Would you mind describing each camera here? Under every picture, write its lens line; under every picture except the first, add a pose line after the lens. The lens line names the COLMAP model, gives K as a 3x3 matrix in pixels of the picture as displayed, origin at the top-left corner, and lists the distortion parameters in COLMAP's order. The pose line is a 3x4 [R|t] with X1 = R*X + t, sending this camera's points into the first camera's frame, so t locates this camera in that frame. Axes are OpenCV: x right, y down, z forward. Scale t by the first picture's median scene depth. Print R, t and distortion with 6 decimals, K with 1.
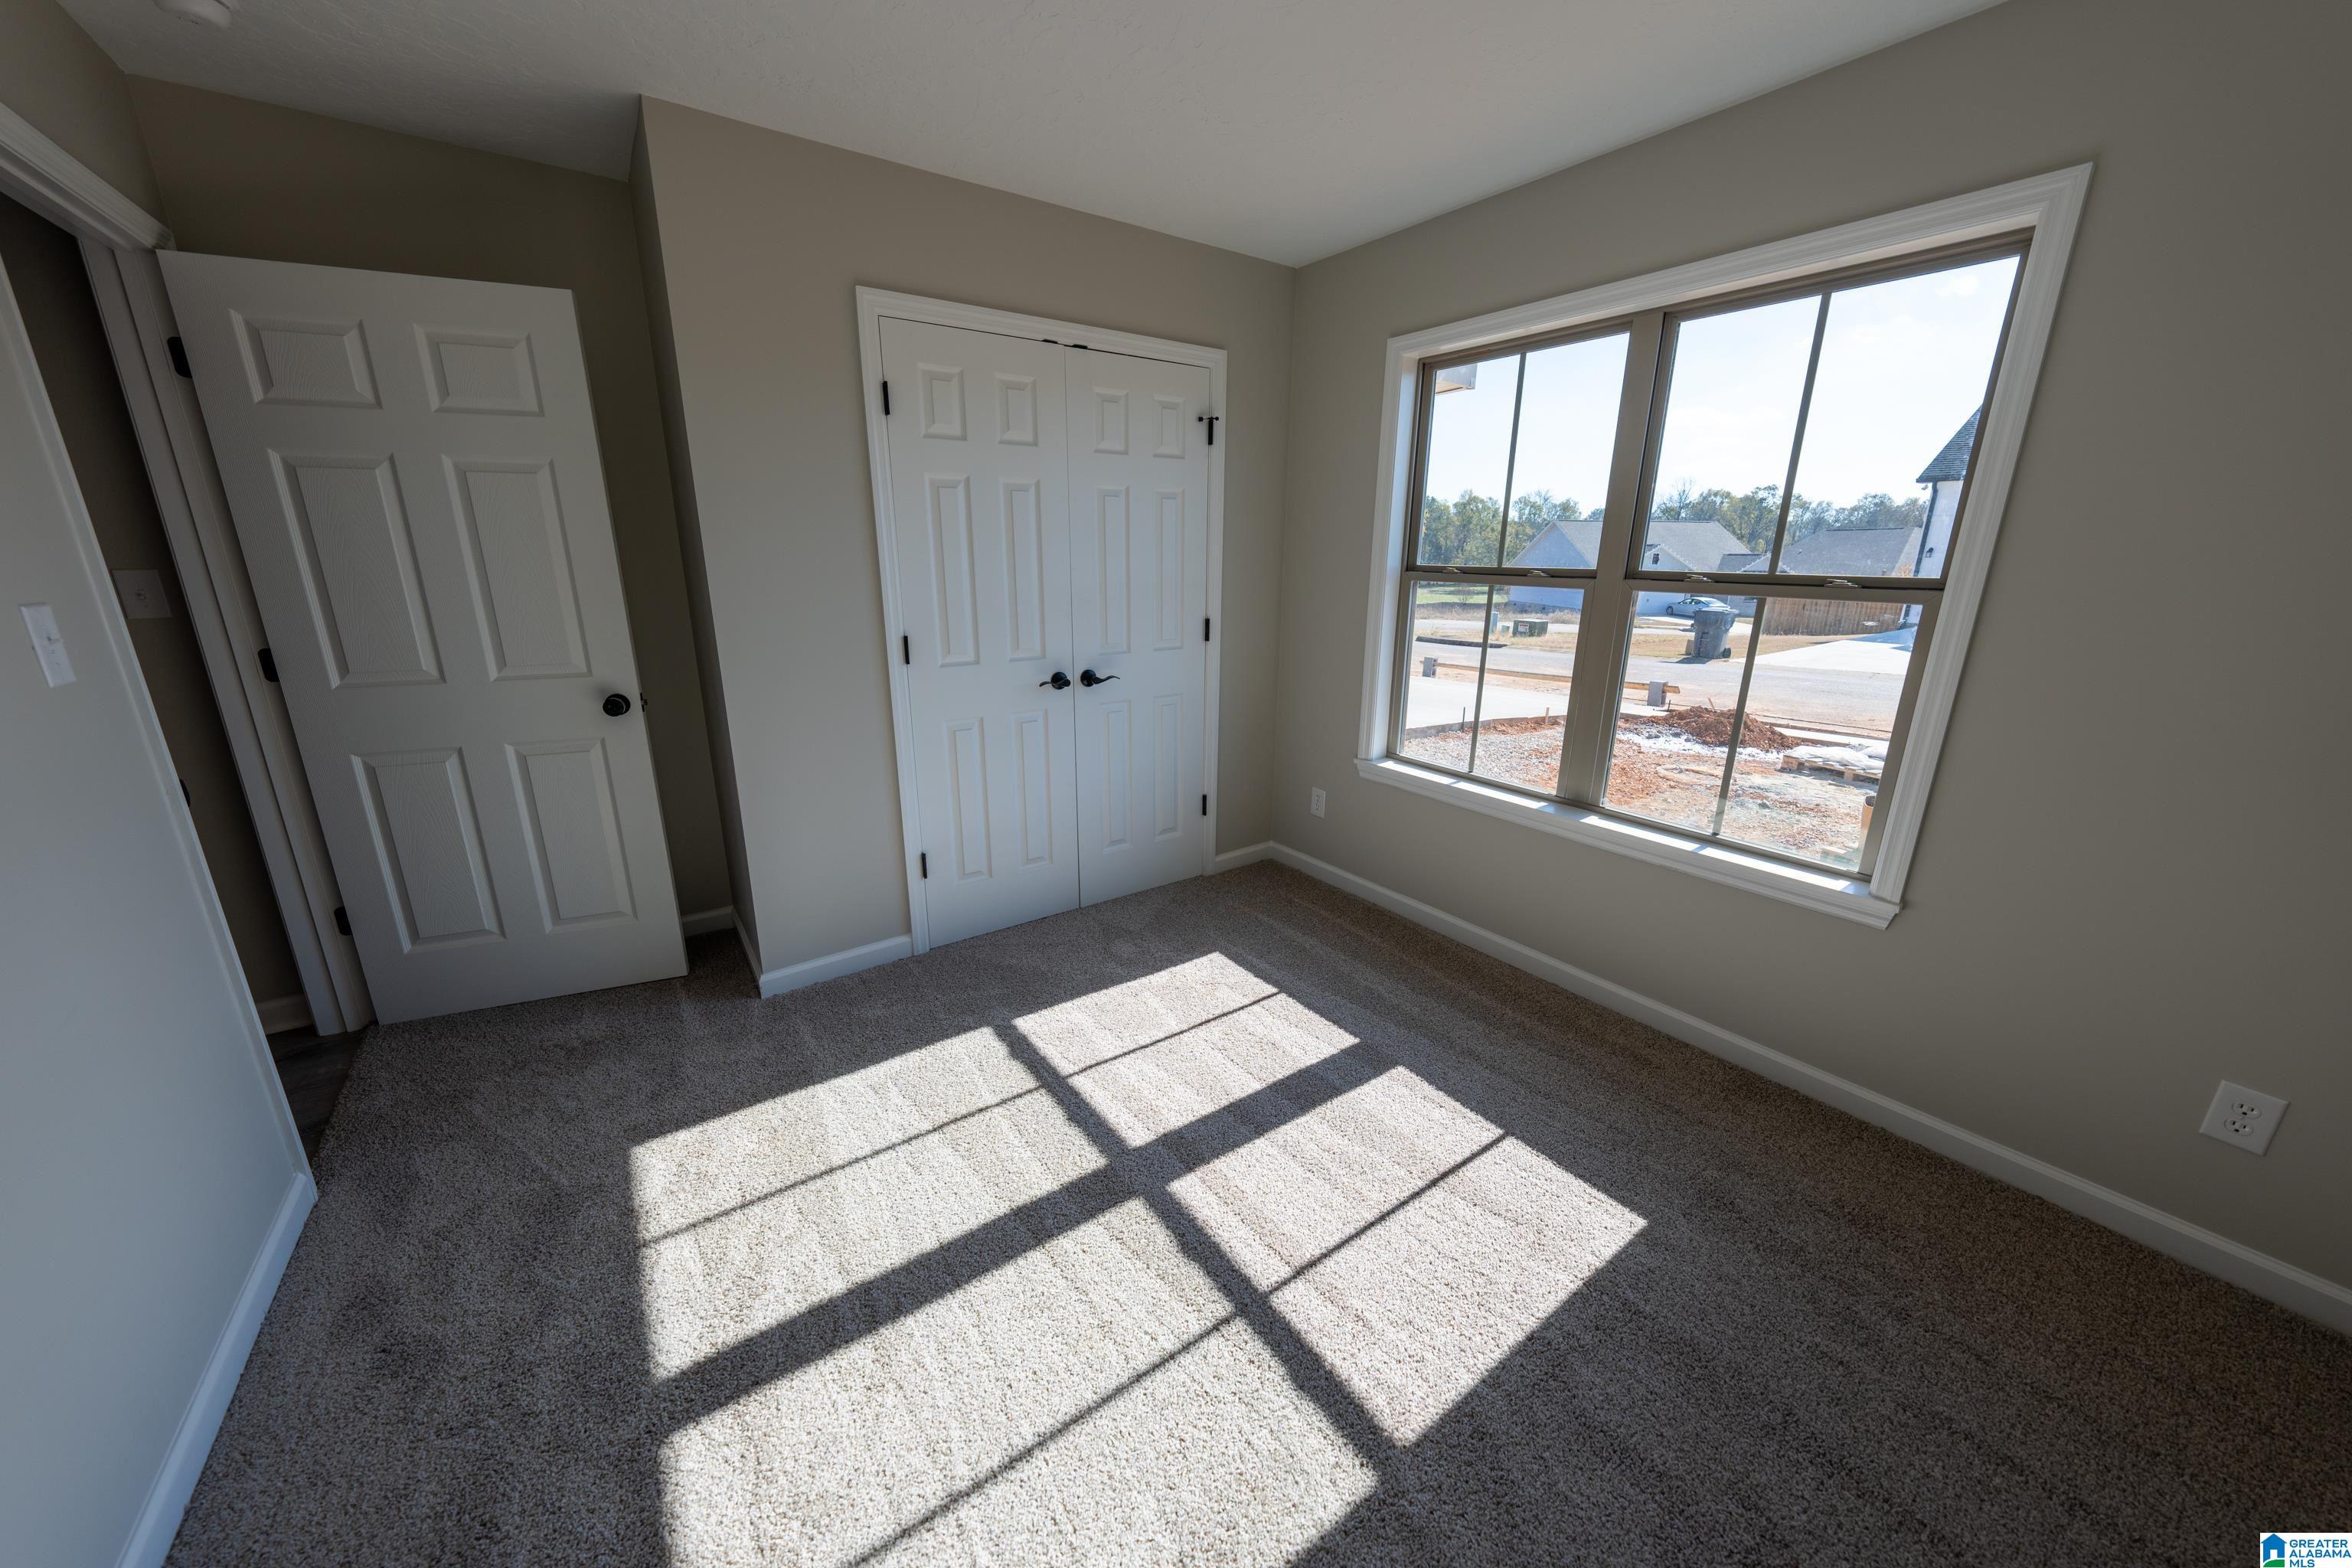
lens RADIAL K [[826.0, 0, 1171.4], [0, 826.0, 776.4], [0, 0, 1]] dist [-0.002025, 0.000031]
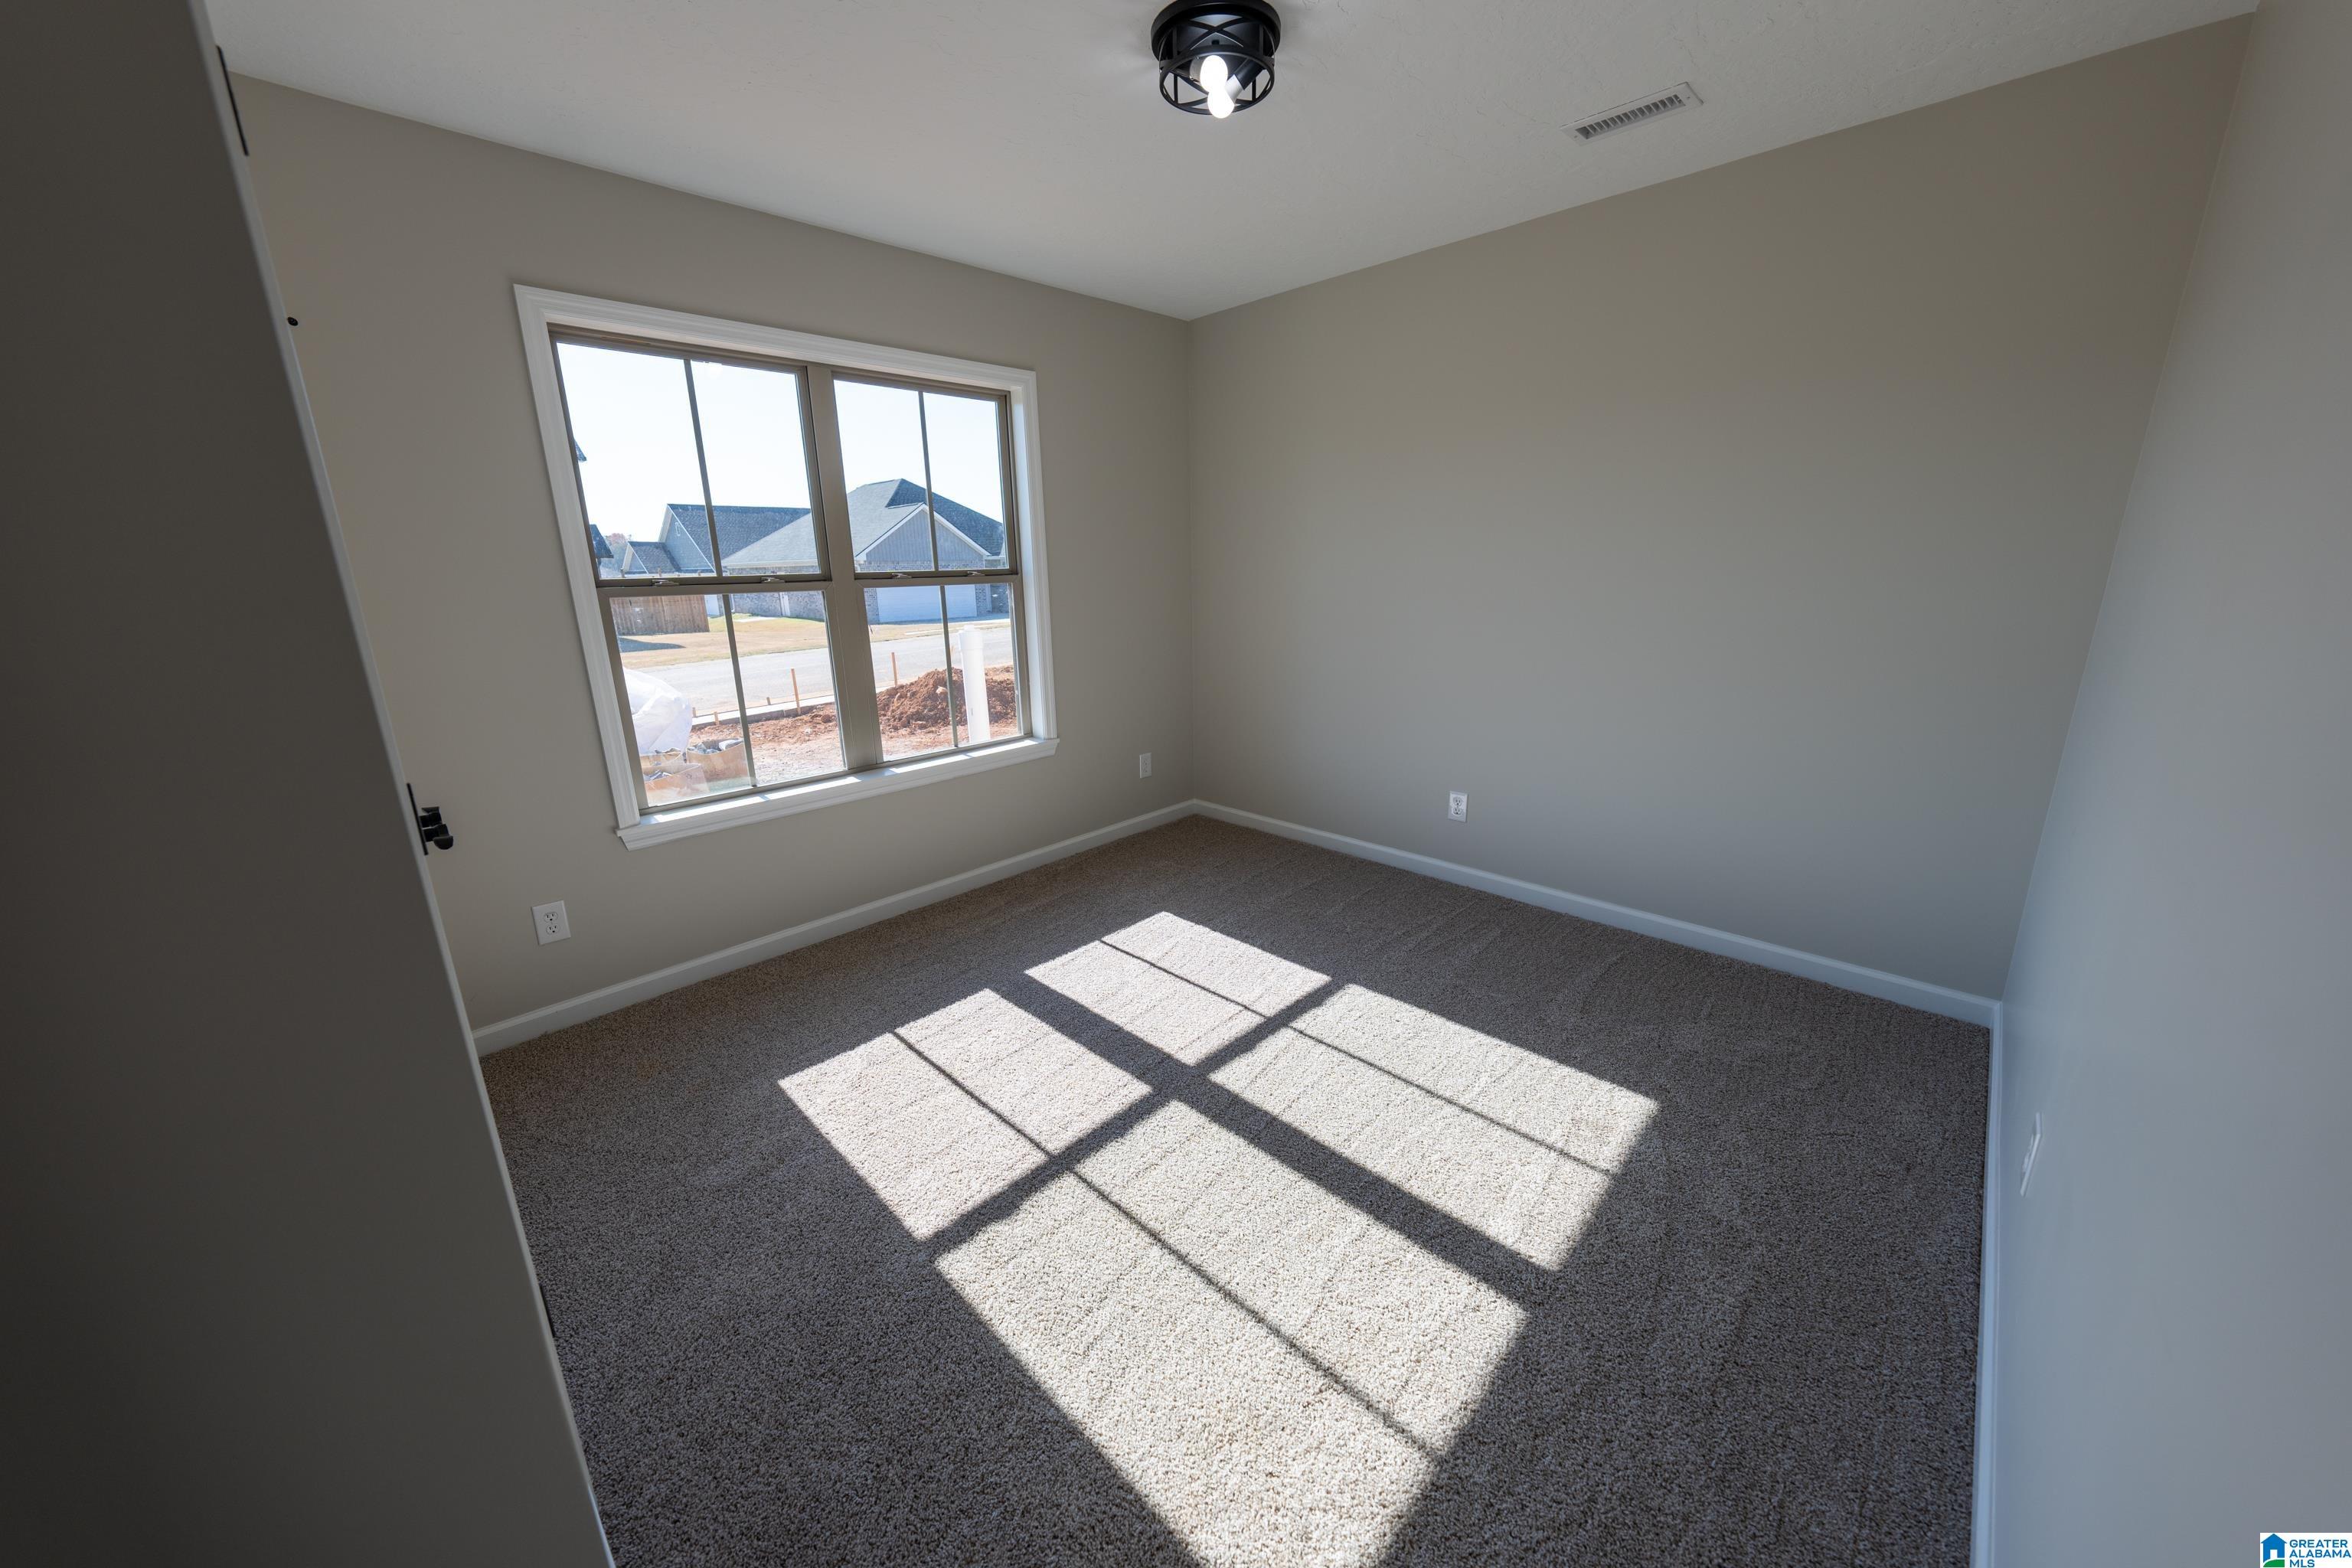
lens RADIAL K [[821.7, 0, 1176.0], [0, 821.7, 784.0], [0, 0, 1]] dist [-0.000320, 0.000009]
pose [[-0.187283, -0.259492, 0.947412, -0.871374], [0.281266, 0.909929, 0.304826, -0.218530], [-0.941177, 0.323564, -0.097428, 0.834130]]
